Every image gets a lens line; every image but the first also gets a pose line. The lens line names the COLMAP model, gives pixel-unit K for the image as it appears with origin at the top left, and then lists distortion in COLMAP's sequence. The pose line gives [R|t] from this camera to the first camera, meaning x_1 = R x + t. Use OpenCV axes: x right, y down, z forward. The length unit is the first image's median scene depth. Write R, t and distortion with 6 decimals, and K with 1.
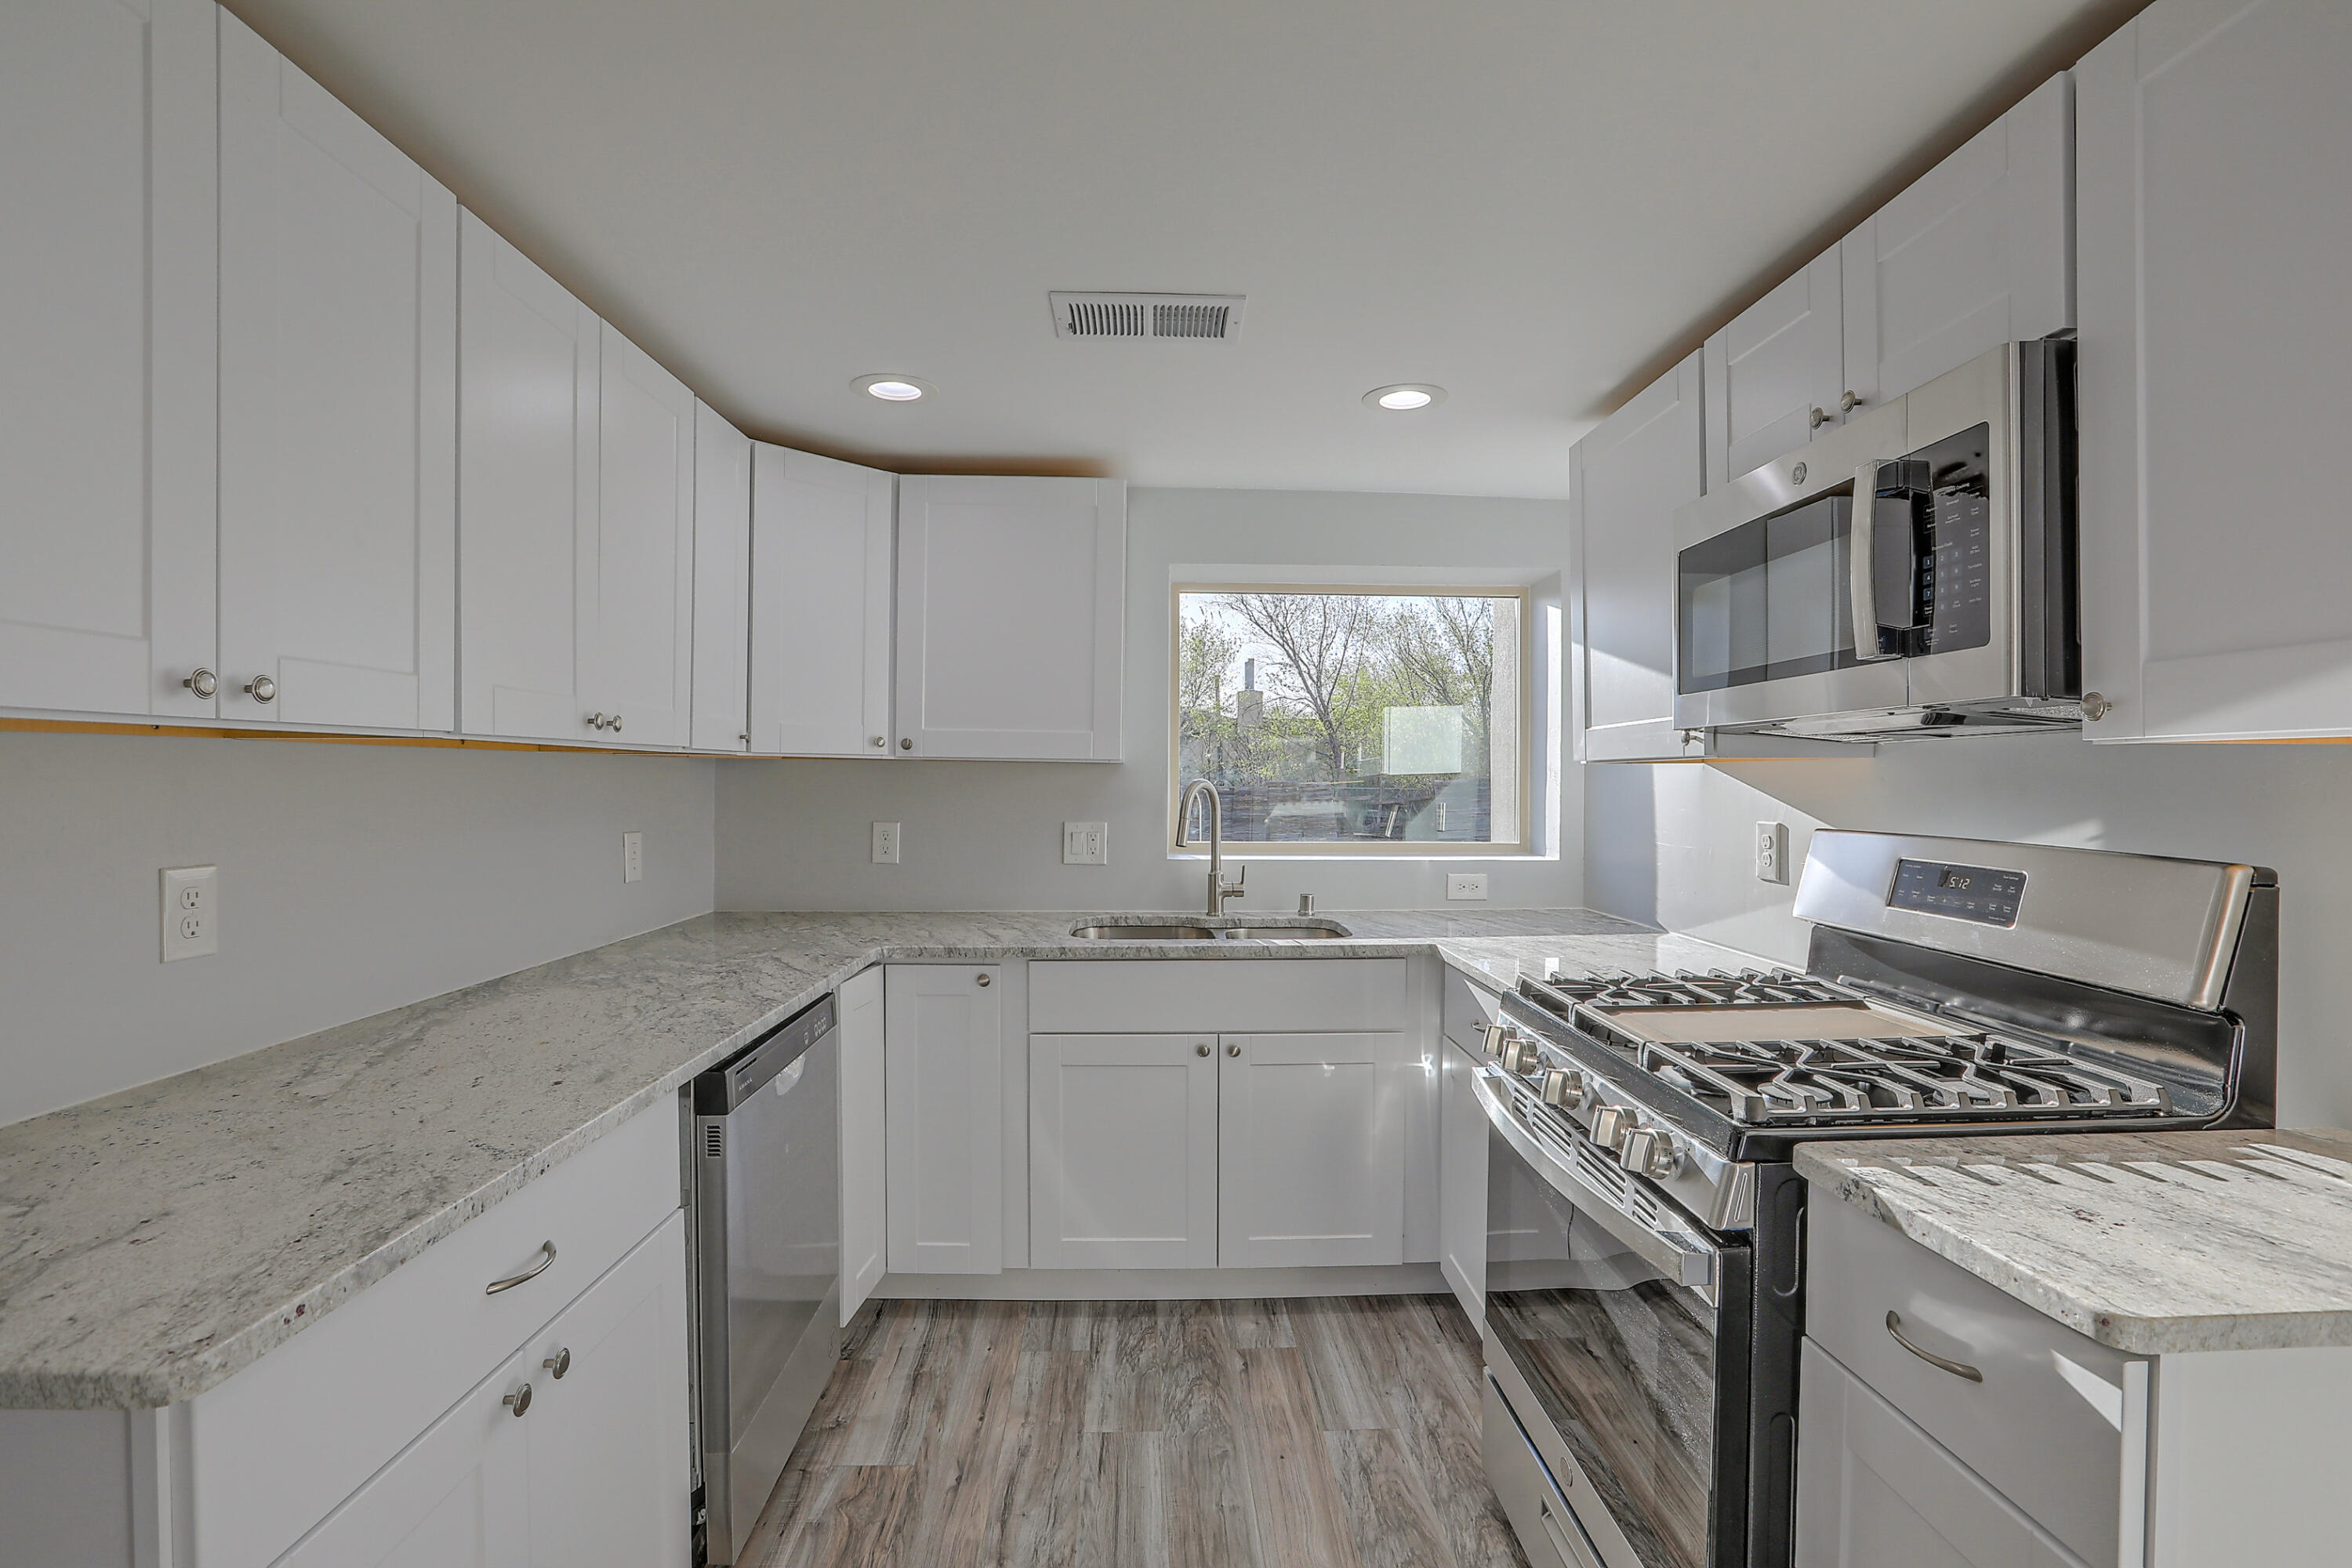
lens RADIAL K [[1059.8, 0, 1179.3], [0, 1059.8, 789.5], [0, 0, 1]] dist [-0.050840, 0.016054]
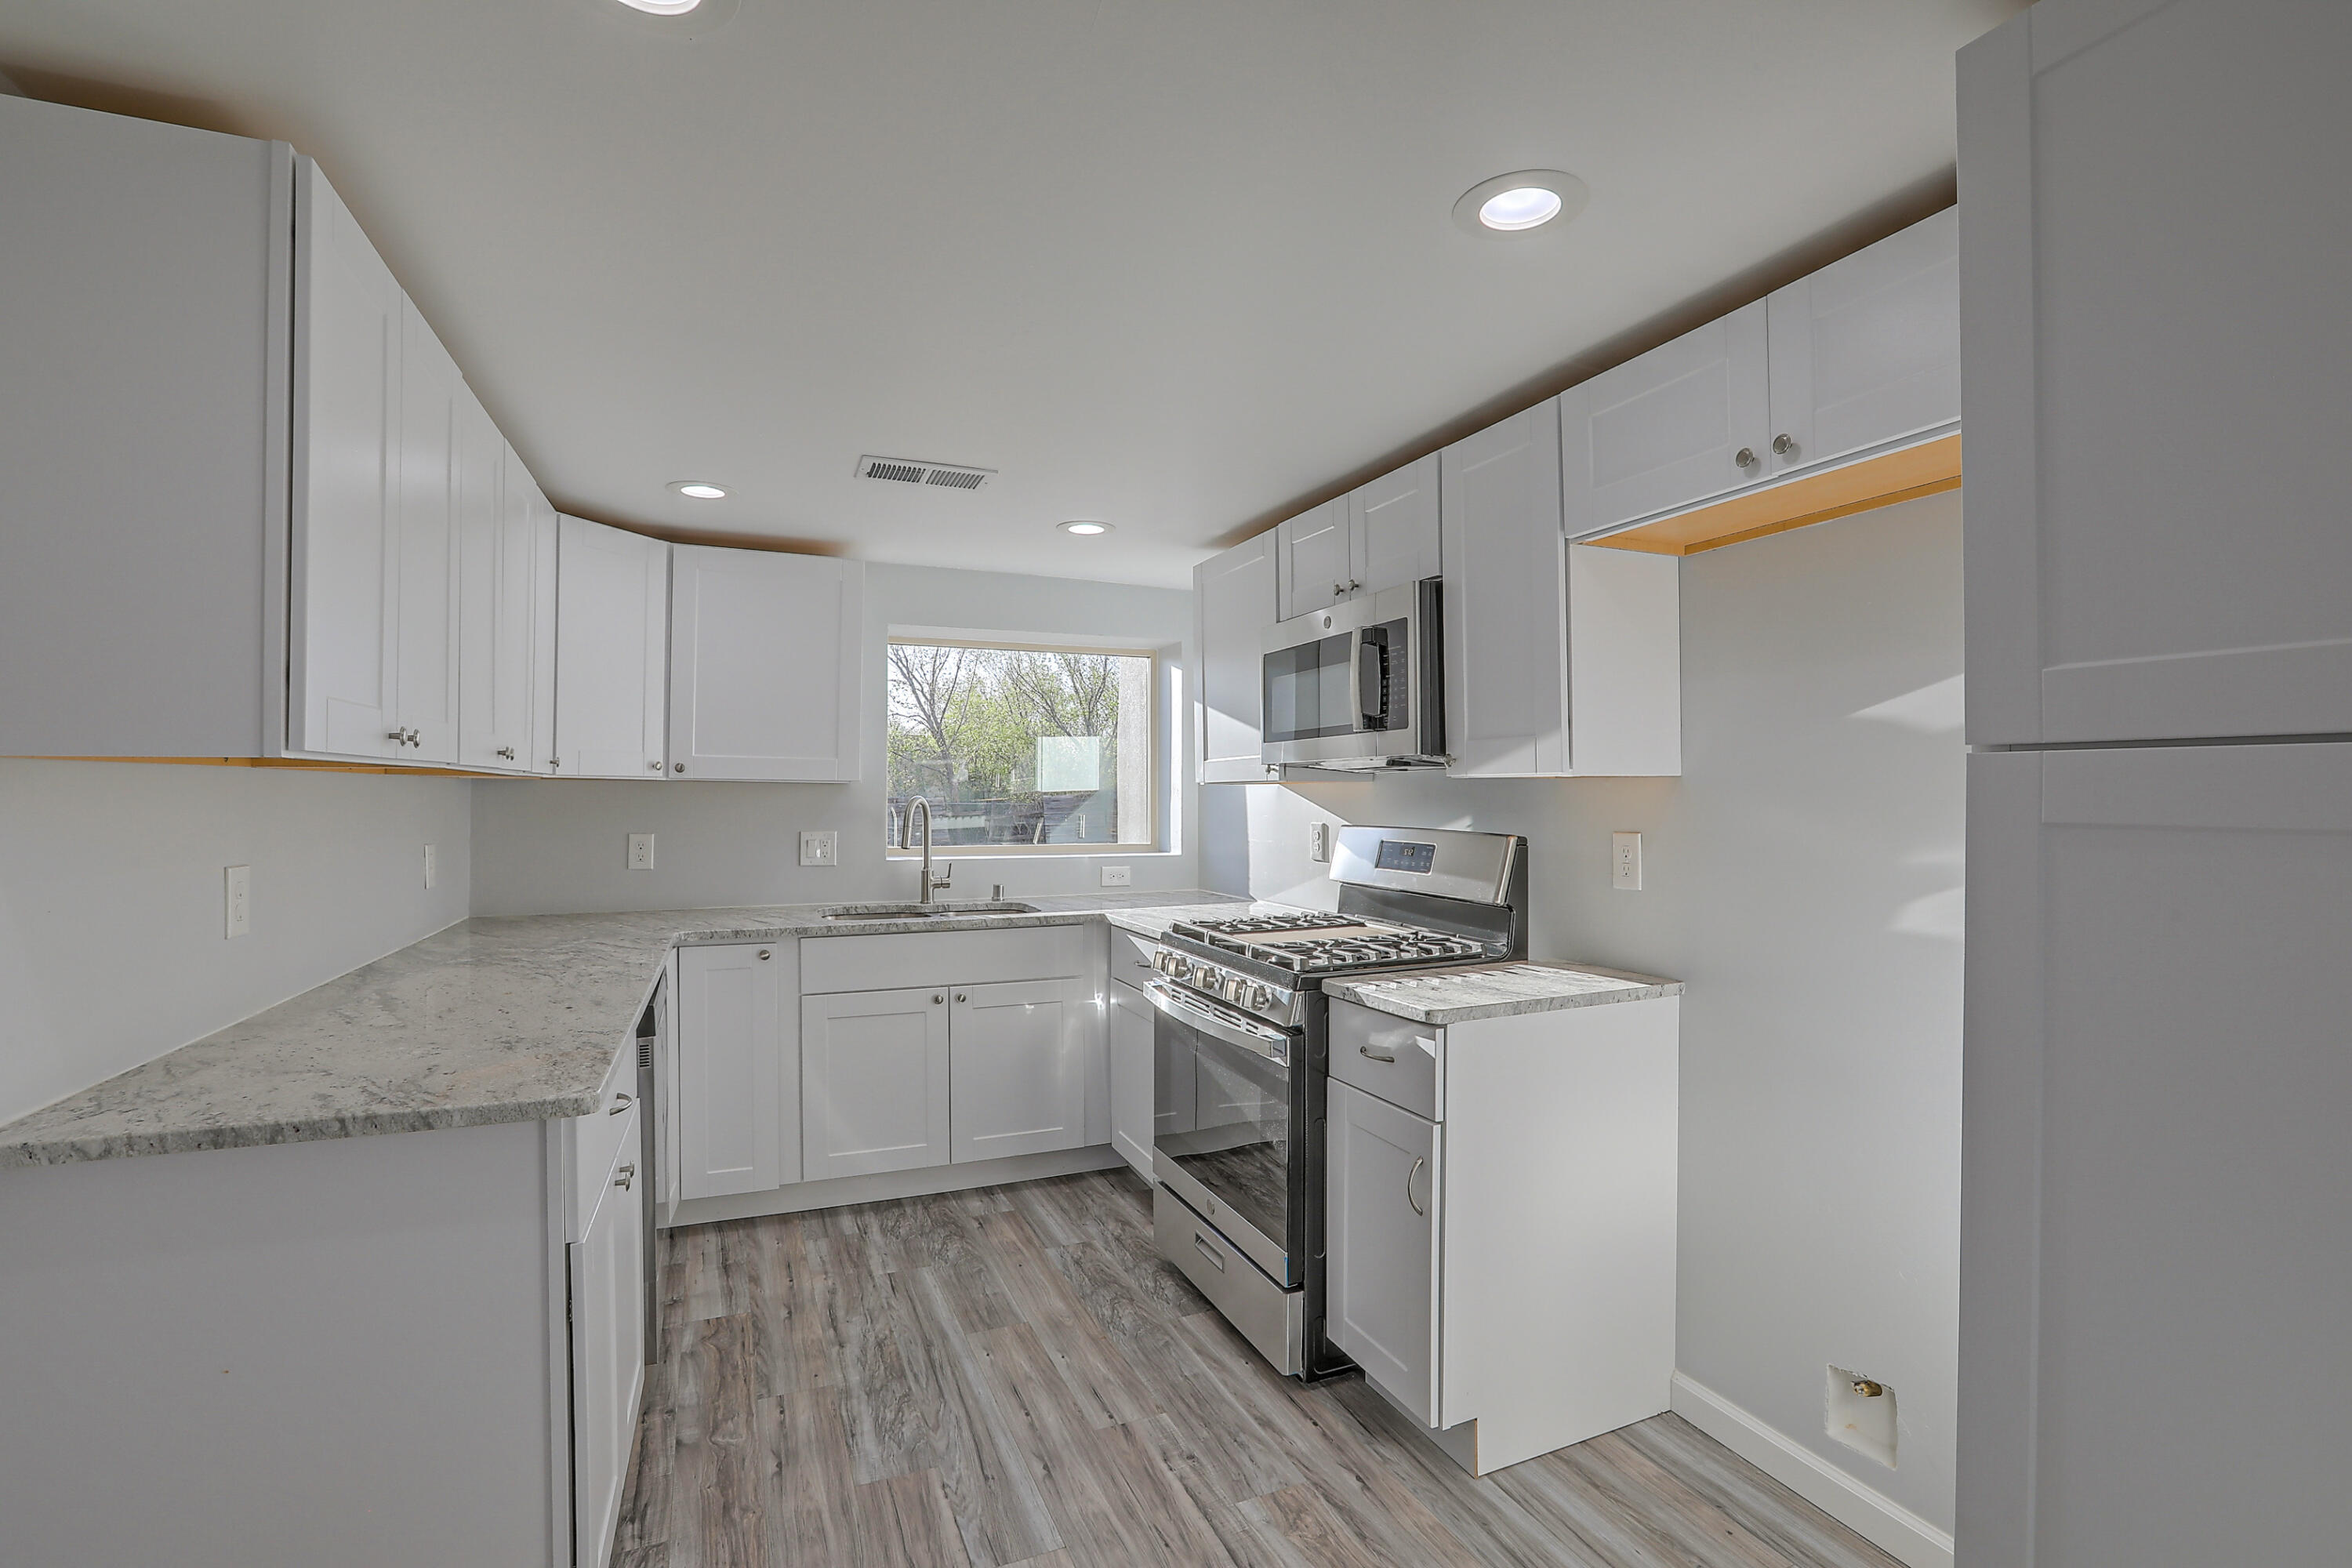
lens RADIAL K [[1059.8, 0, 1171.0], [0, 1059.8, 789.3], [0, 0, 1]] dist [-0.050840, 0.016054]
pose [[0.934906, -0.000801, 0.354896, -0.225032], [0.006201, 0.999882, -0.014079, 0.002824], [-0.354842, 0.015363, 0.934800, -0.451591]]
